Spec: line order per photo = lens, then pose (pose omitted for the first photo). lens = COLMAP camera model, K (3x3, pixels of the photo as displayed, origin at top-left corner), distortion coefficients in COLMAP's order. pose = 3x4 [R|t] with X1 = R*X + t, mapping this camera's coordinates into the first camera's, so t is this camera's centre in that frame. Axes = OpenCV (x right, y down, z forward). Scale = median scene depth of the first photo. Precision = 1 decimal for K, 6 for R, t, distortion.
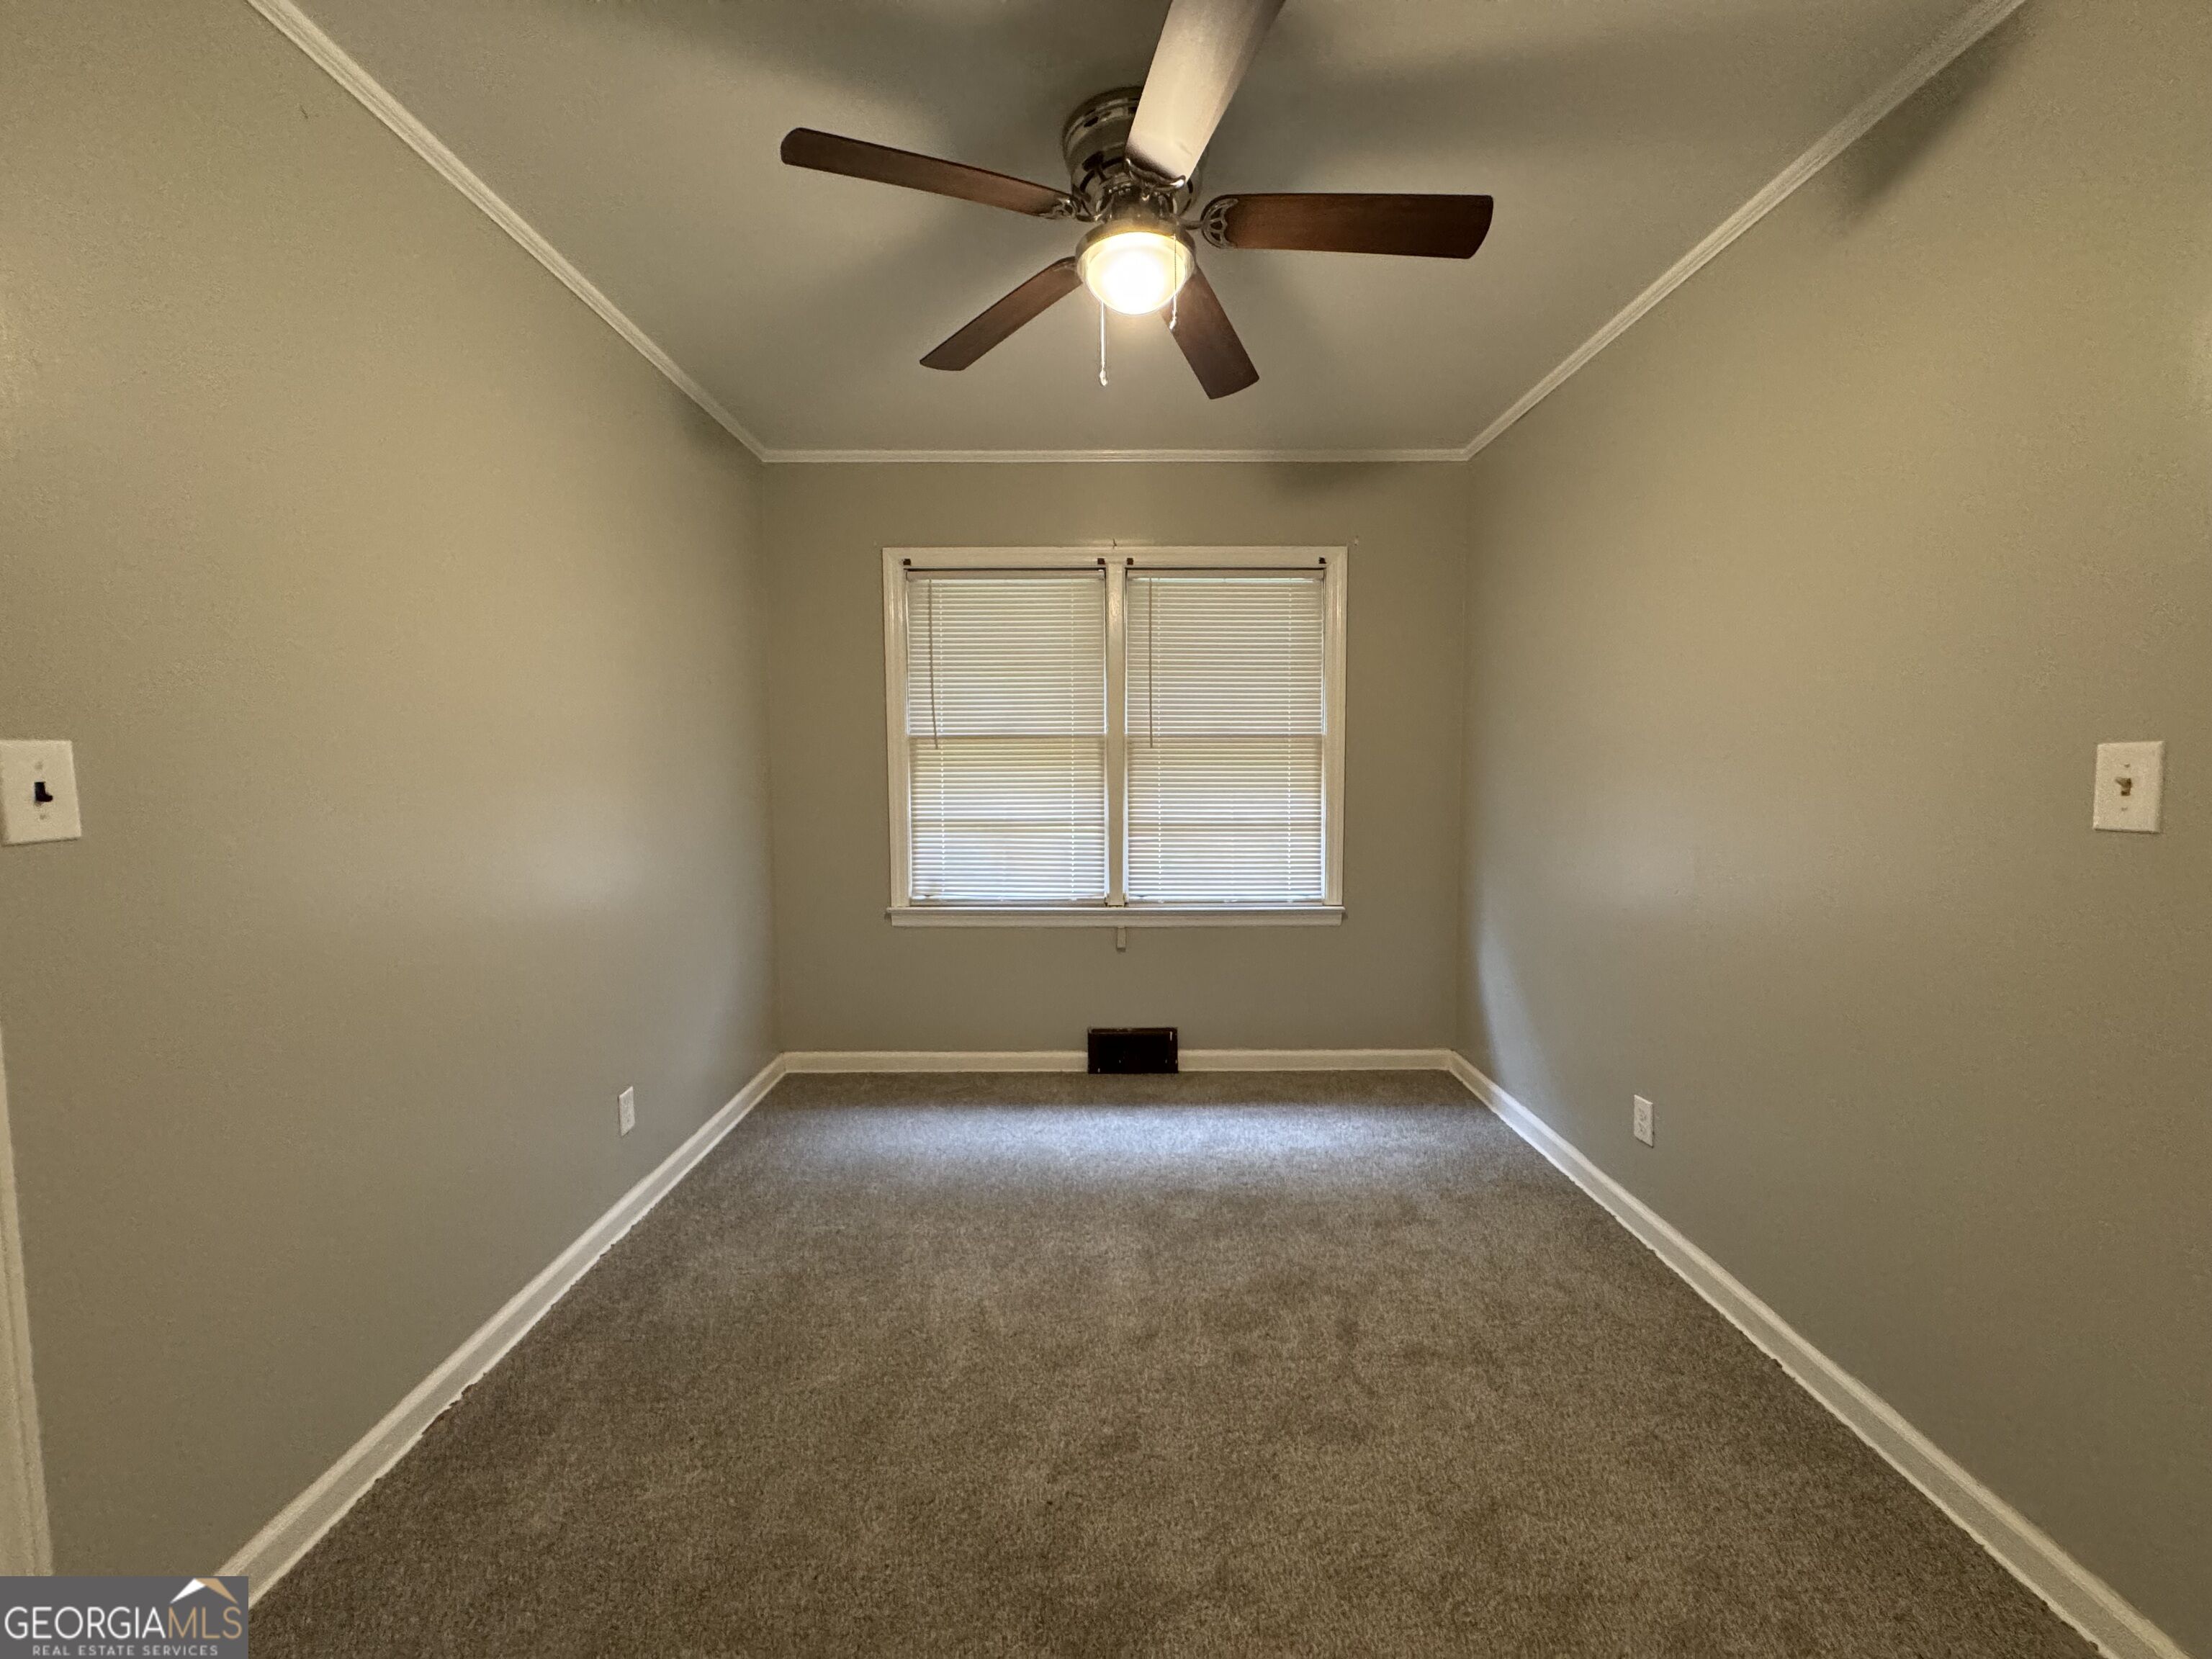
lens RADIAL K [[879.0, 0, 1103.6], [0, 879.0, 830.7], [0, 0, 1]] dist [-0.000829, 0.000145]
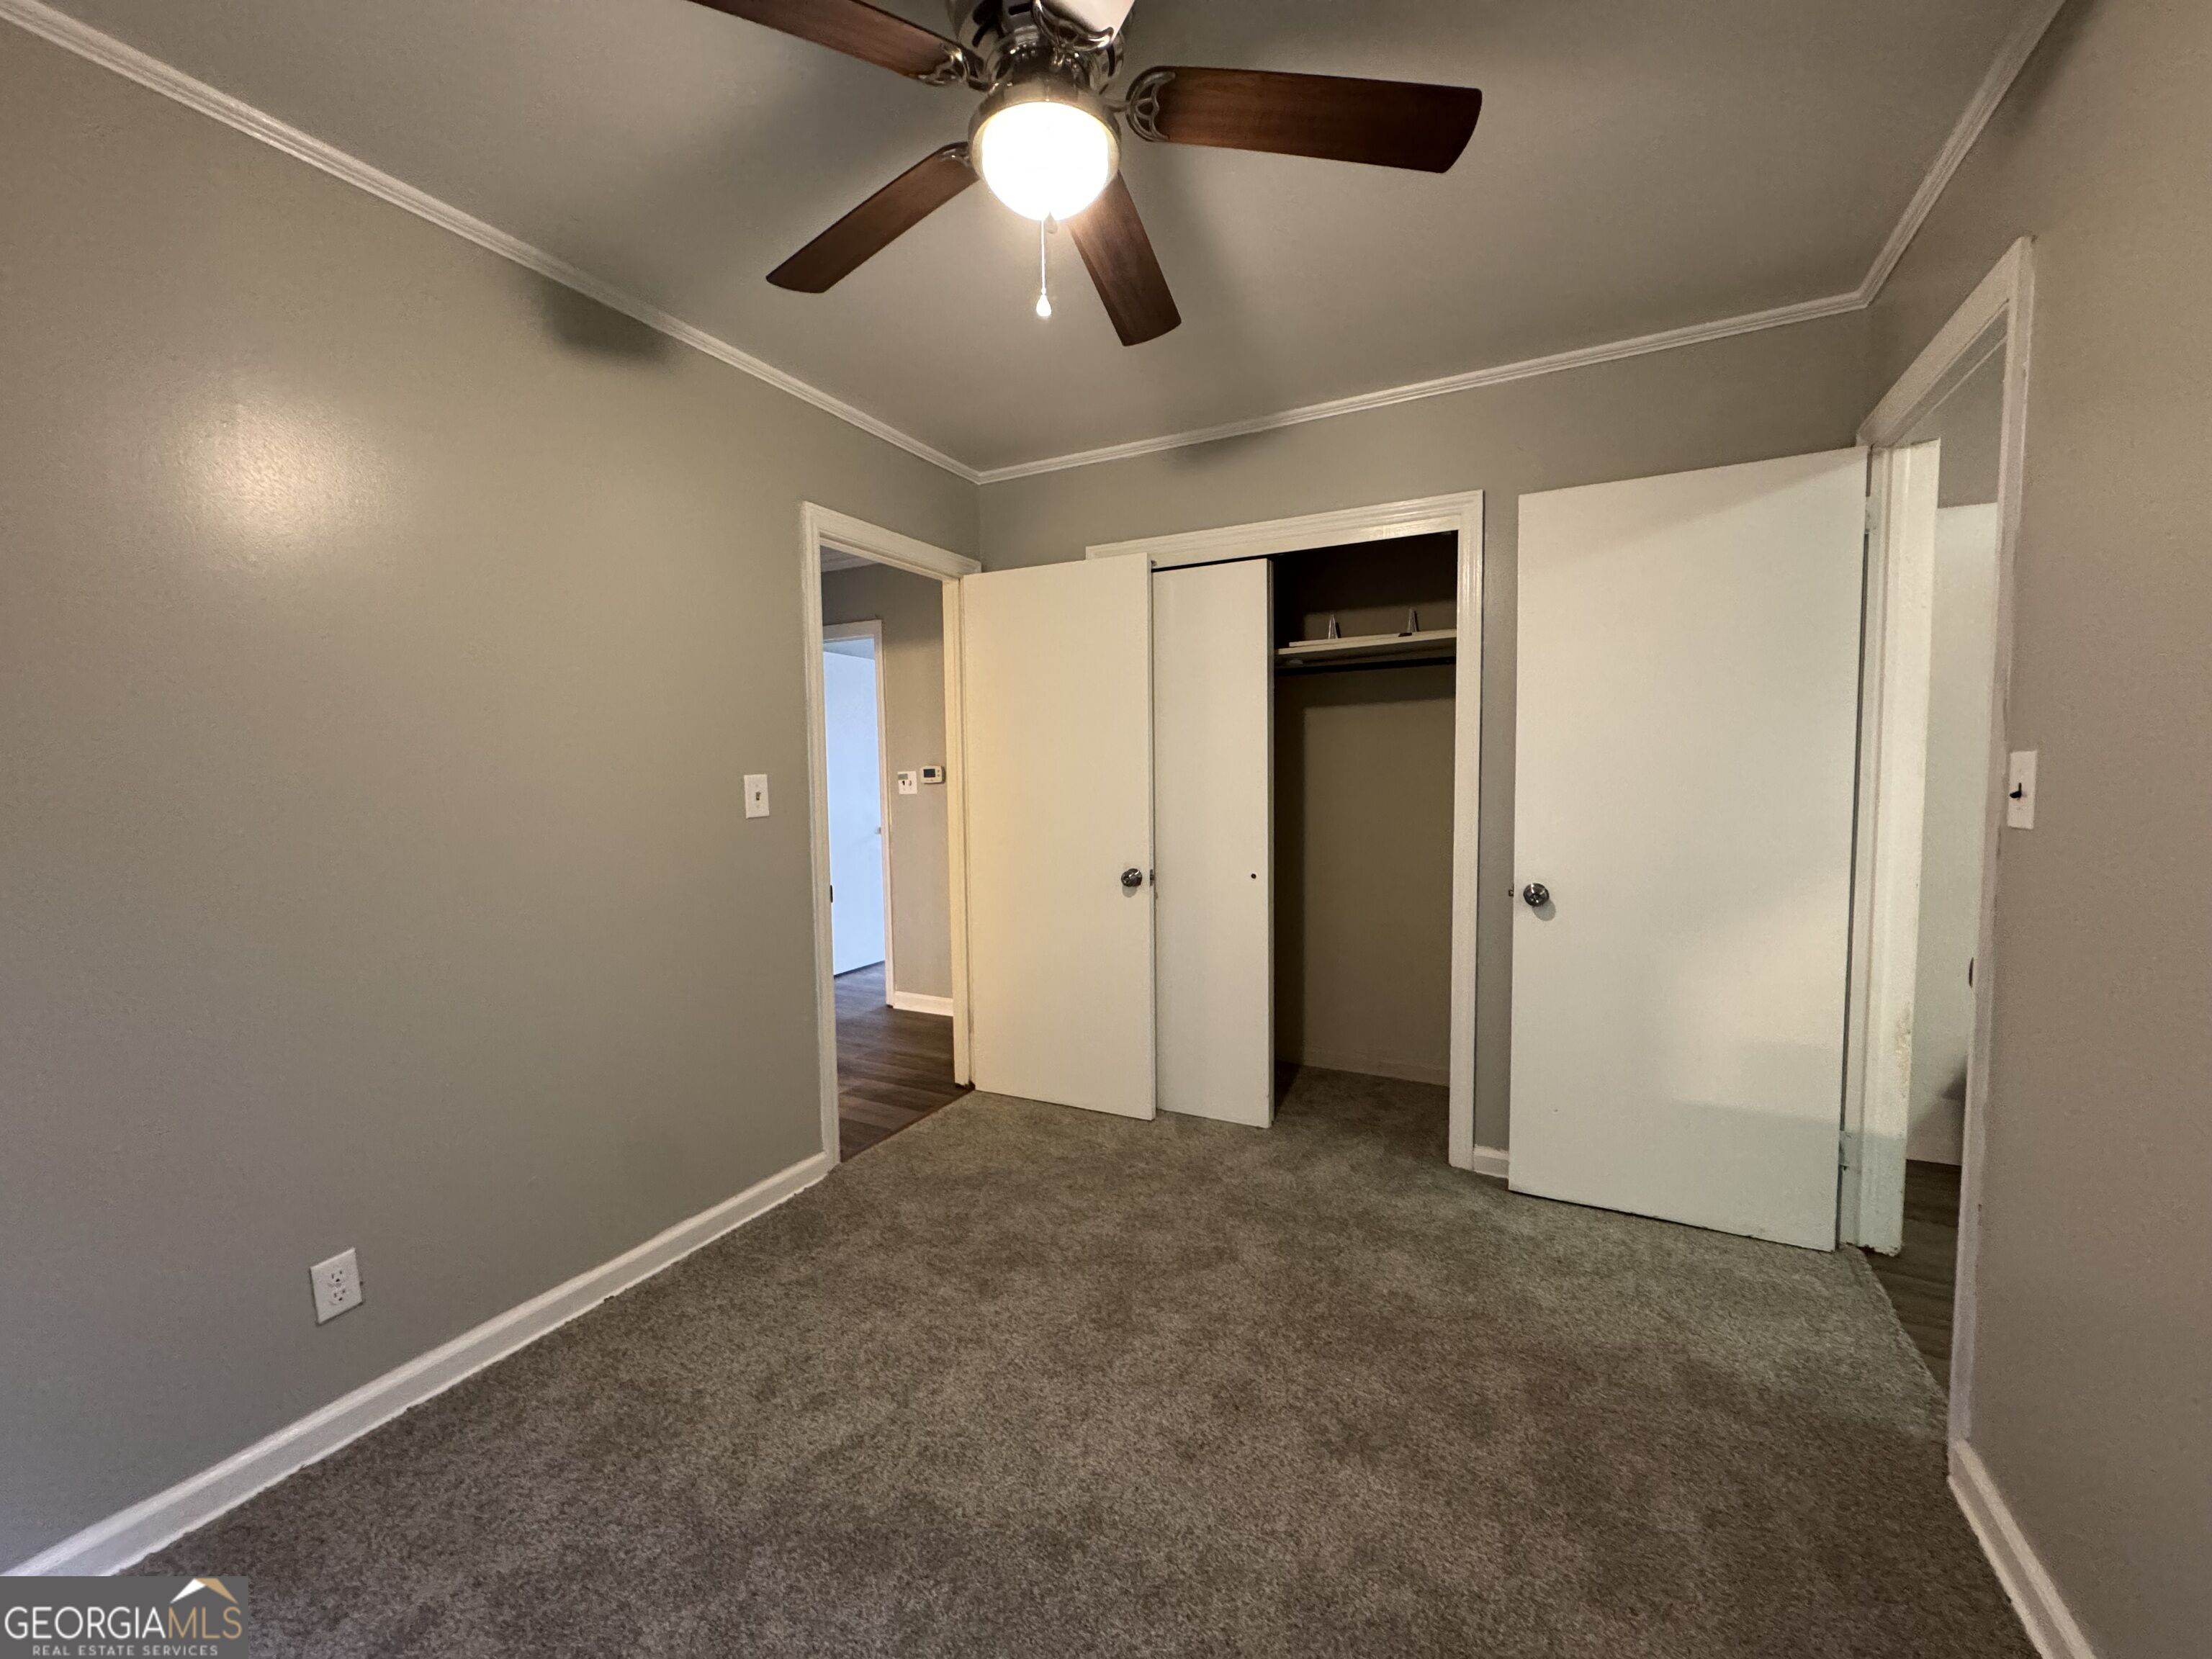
lens RADIAL K [[879.0, 0, 1103.6], [0, 879.0, 830.7], [0, 0, 1]] dist [-0.000829, 0.000145]
pose [[-0.881696, -0.014902, 0.471582, -0.191949], [0.055416, 0.989312, 0.134870, -0.071955], [-0.468552, 0.145048, -0.871447, 0.858455]]
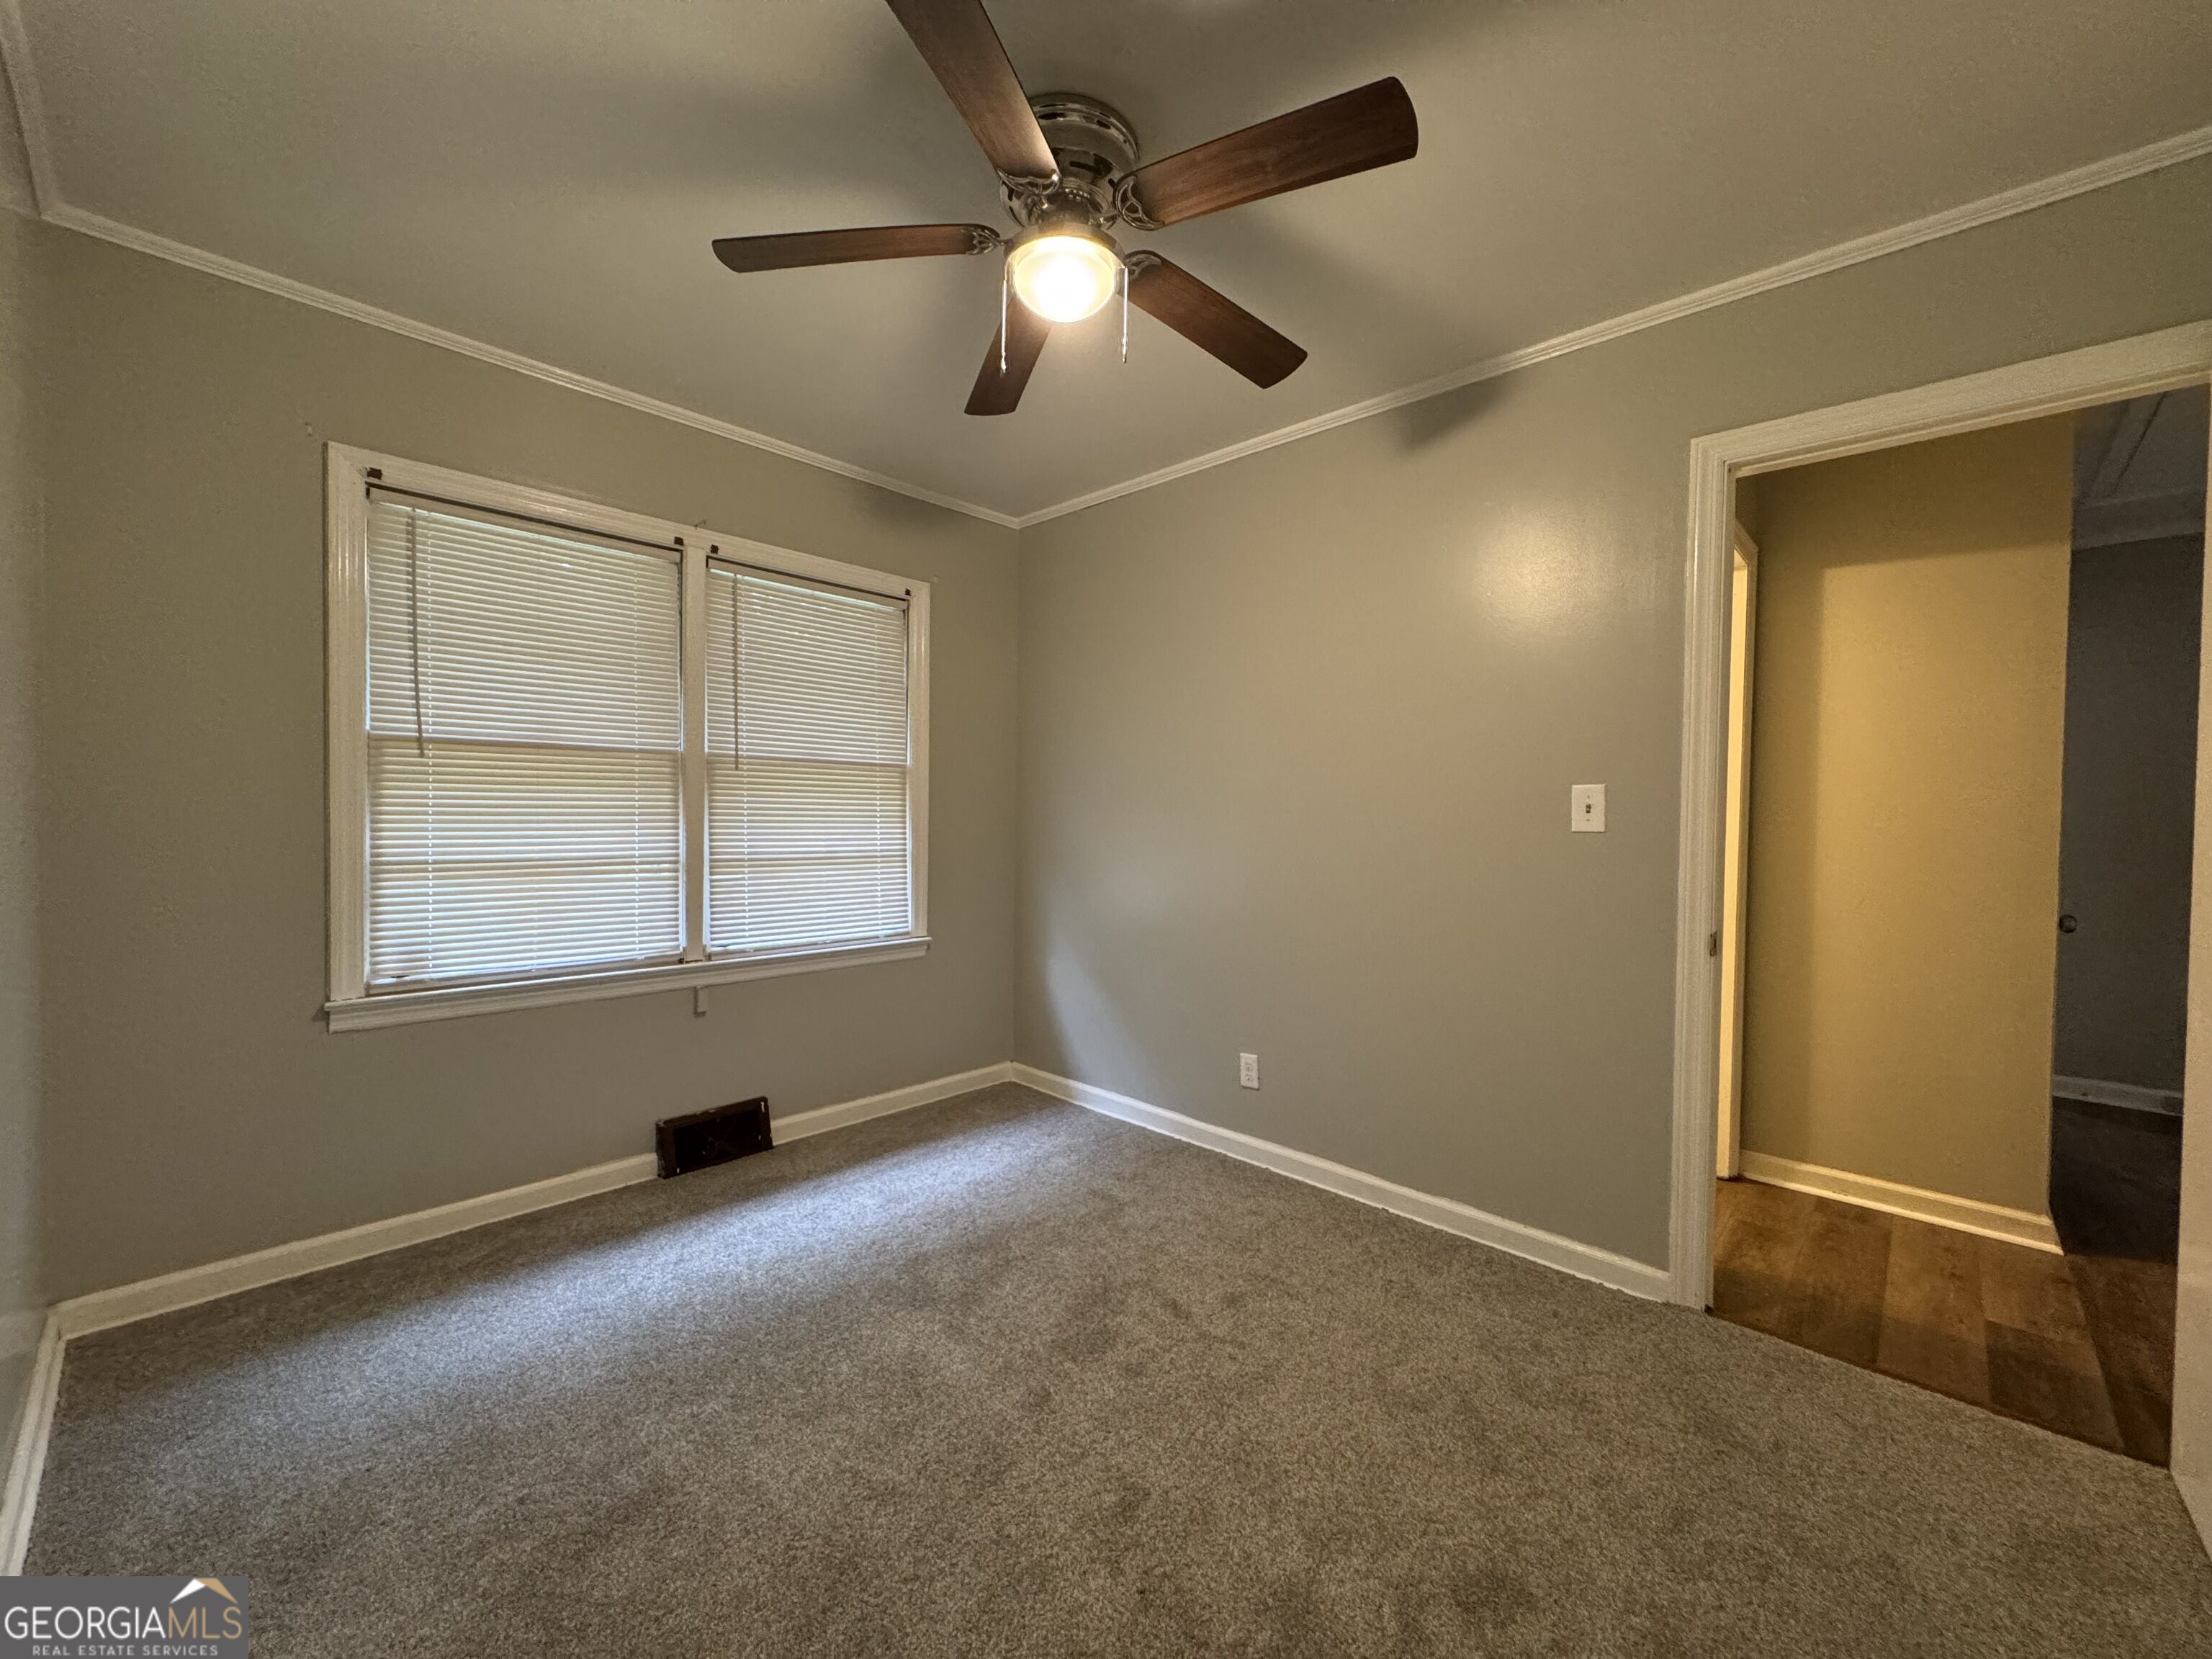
lens RADIAL K [[879.0, 0, 1103.6], [0, 879.0, 830.7], [0, 0, 1]] dist [-0.000829, 0.000145]
pose [[0.693739, -0.001644, 0.720225, -0.315520], [0.038667, 0.998640, -0.034966, 0.007893], [-0.719188, 0.052106, 0.692859, 0.157381]]
